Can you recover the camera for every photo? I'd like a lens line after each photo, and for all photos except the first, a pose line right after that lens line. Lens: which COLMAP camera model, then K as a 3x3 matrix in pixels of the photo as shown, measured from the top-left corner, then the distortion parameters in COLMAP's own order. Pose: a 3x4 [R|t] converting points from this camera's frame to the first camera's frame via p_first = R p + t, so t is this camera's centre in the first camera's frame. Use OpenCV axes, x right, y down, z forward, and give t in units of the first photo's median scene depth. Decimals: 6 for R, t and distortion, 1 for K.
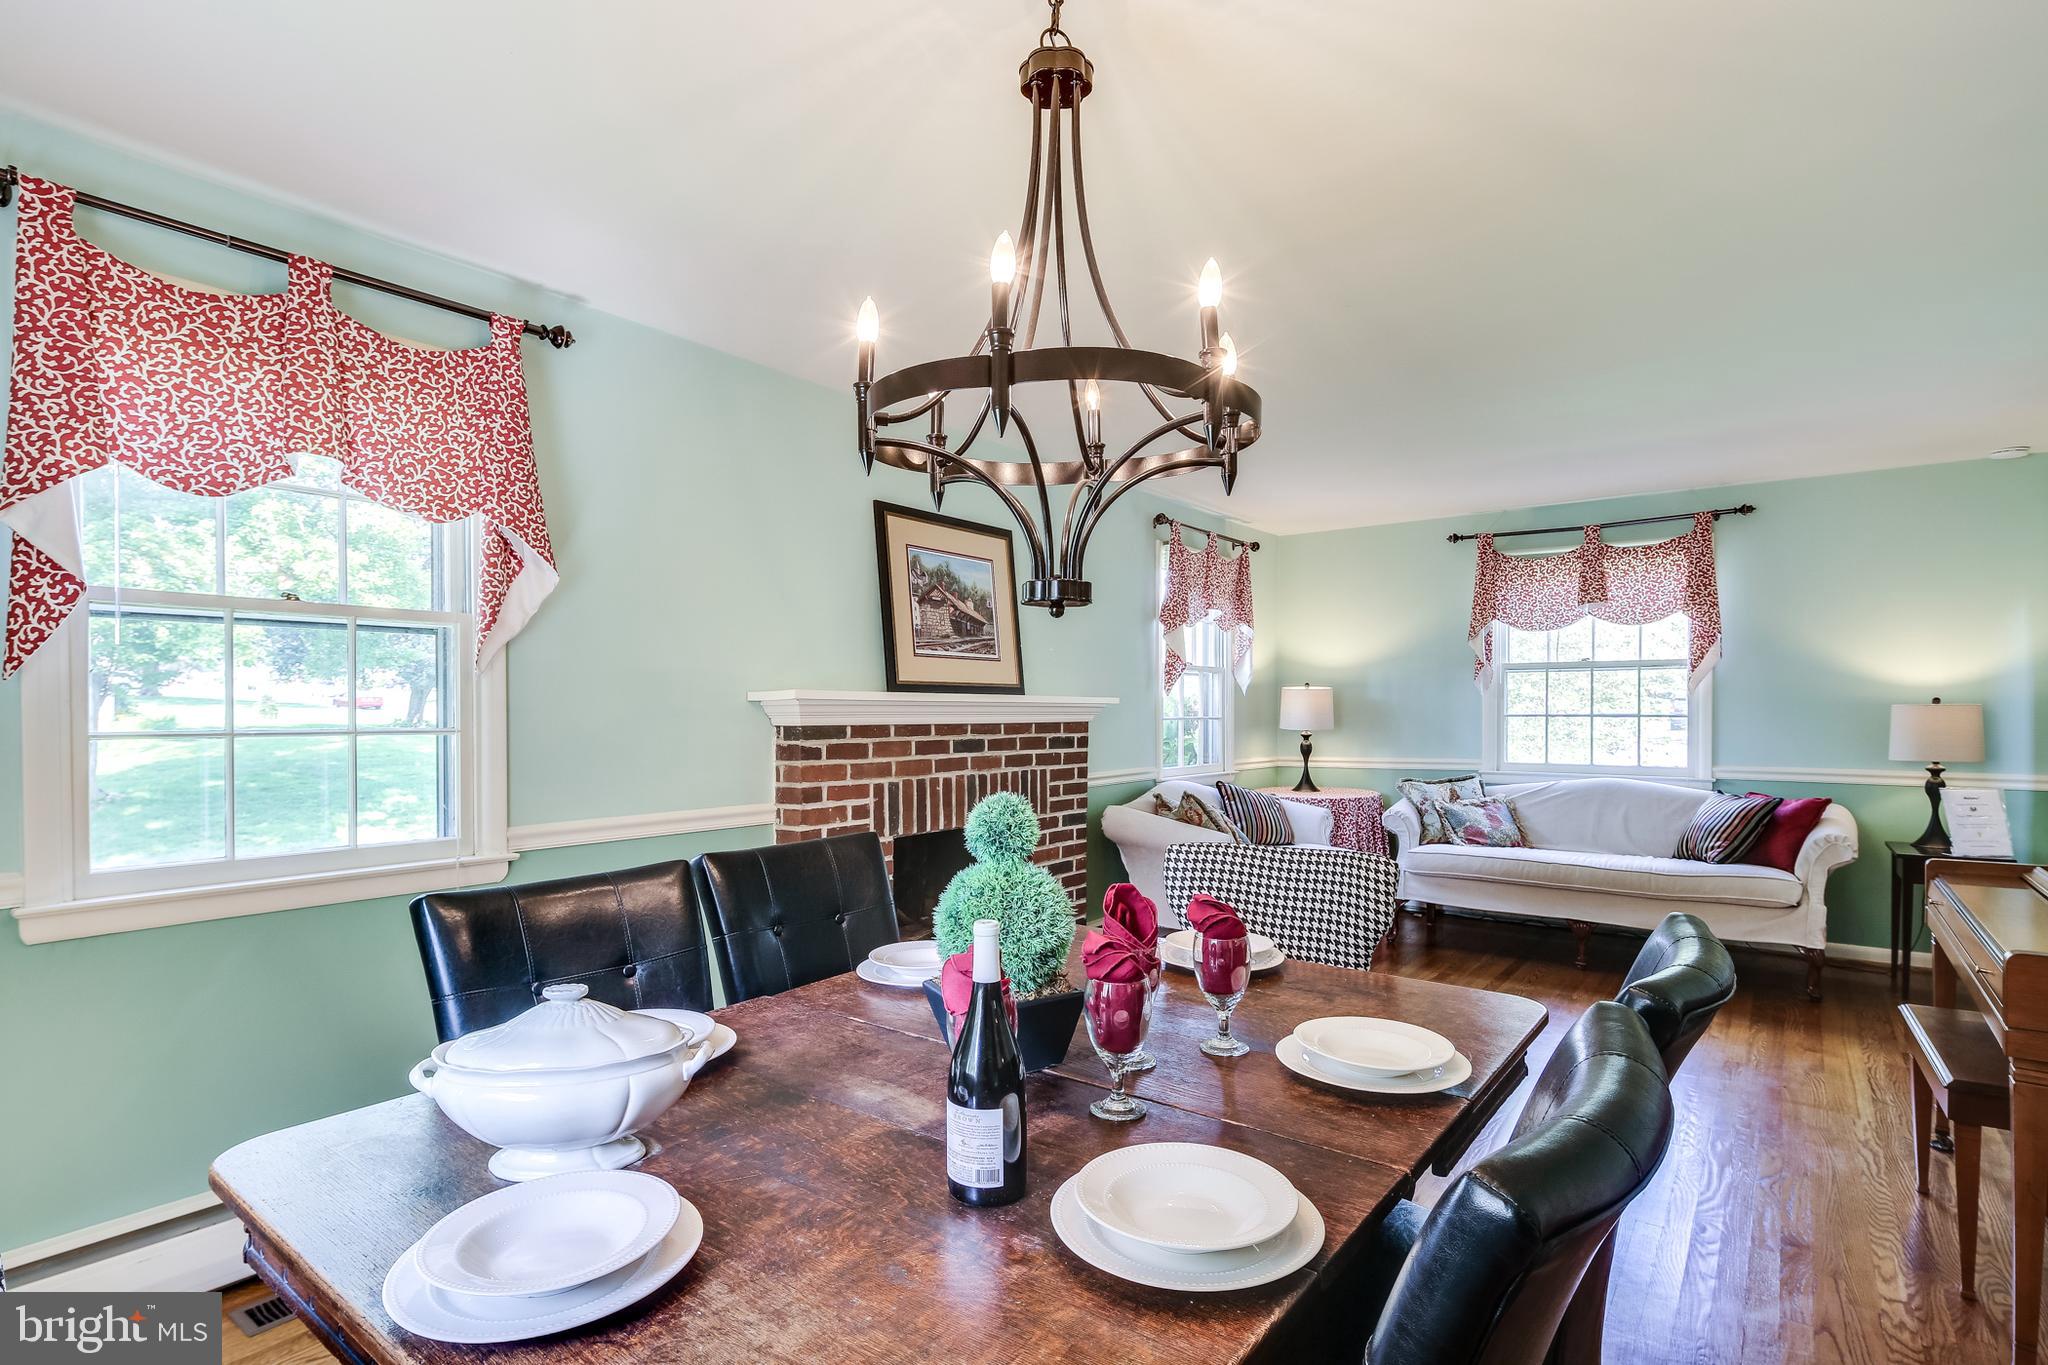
lens RADIAL K [[1001.3, 0, 1028.2], [0, 1001.3, 721.8], [0, 0, 1]] dist [0.006387, -0.005393]
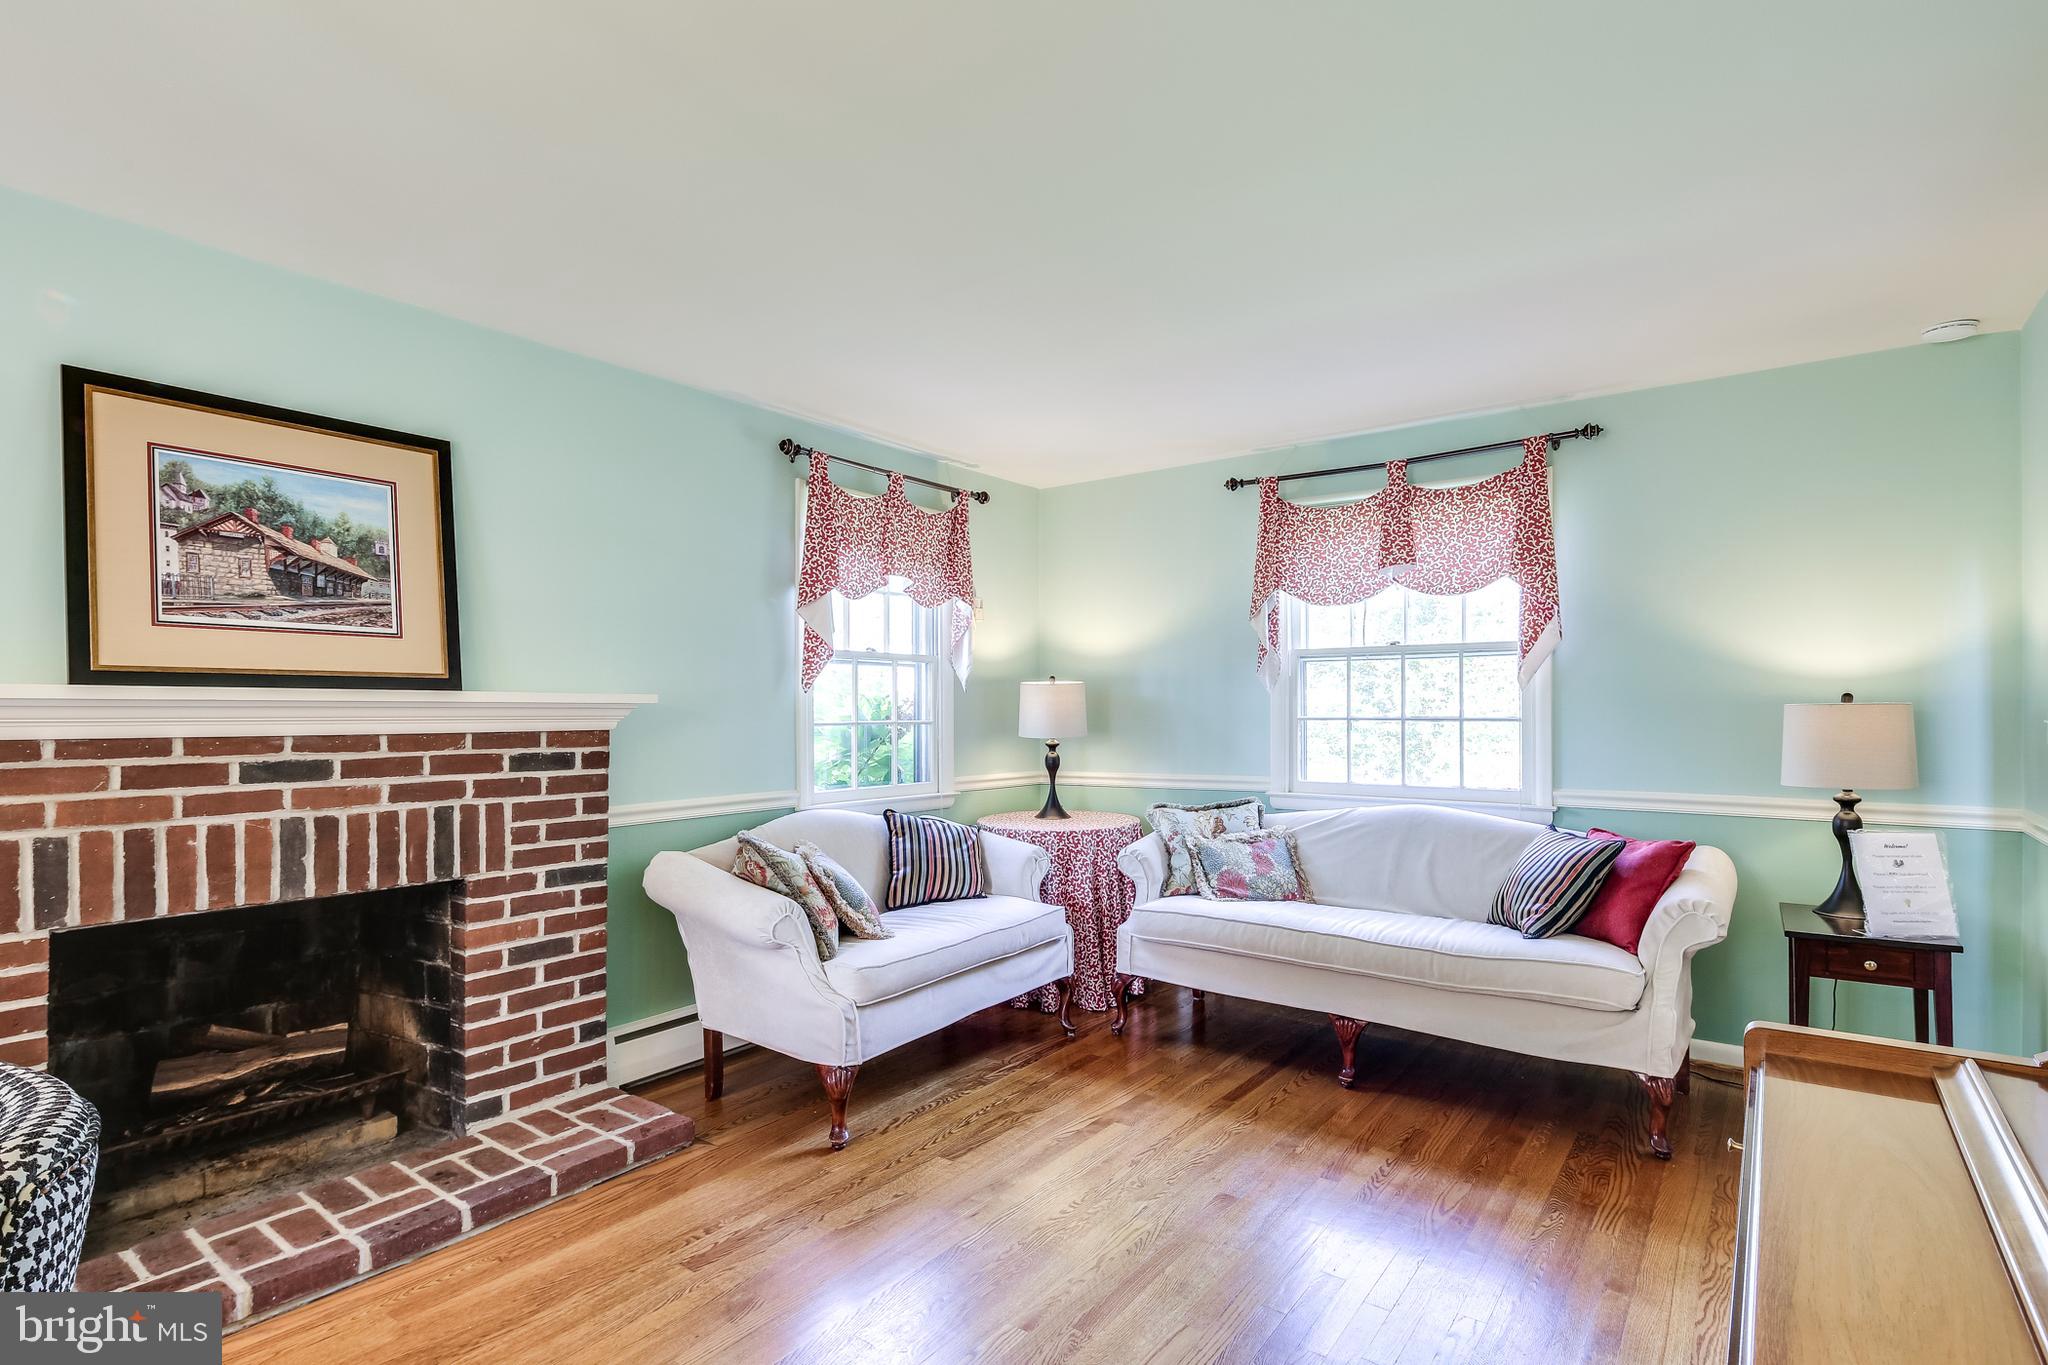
lens RADIAL K [[1001.3, 0, 1023.8], [0, 1001.3, 708.6], [0, 0, 1]] dist [0.006387, -0.005393]
pose [[0.999978, -0.000983, 0.006589, 0.339915], [0.001070, 0.999912, -0.013232, -0.005368], [-0.006575, 0.013239, 0.999891, 0.321372]]
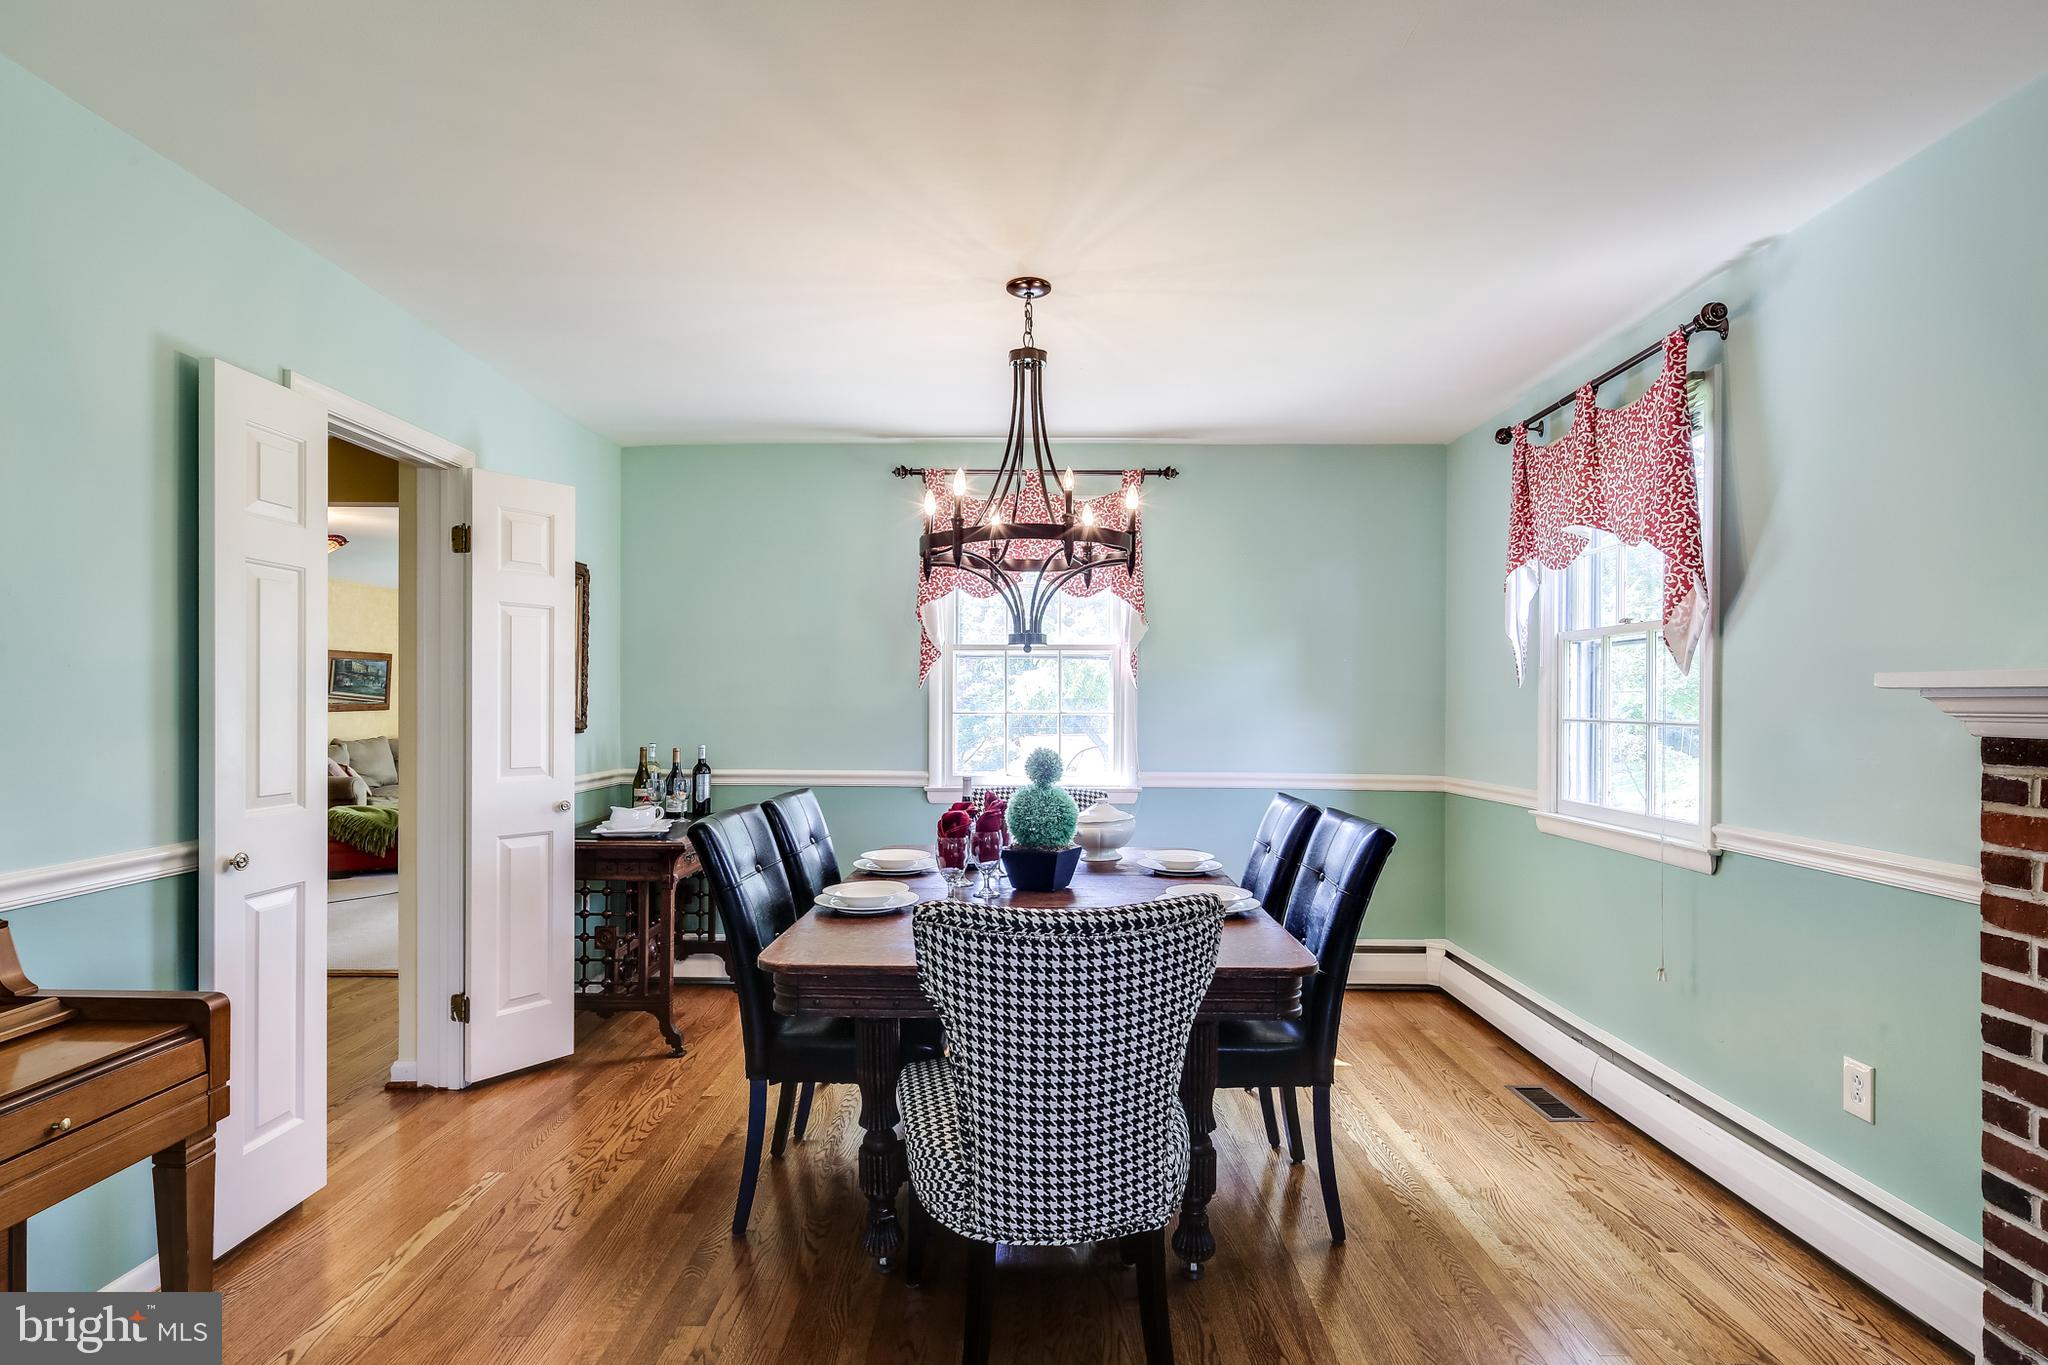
lens RADIAL K [[1001.3, 0, 1020.0], [0, 1001.3, 701.7], [0, 0, 1]] dist [0.006387, -0.005393]
pose [[-0.804733, -0.001800, -0.593634, 0.365813], [-0.010396, 0.999885, 0.011061, -0.011218], [0.593546, 0.015073, -0.804659, 0.803766]]
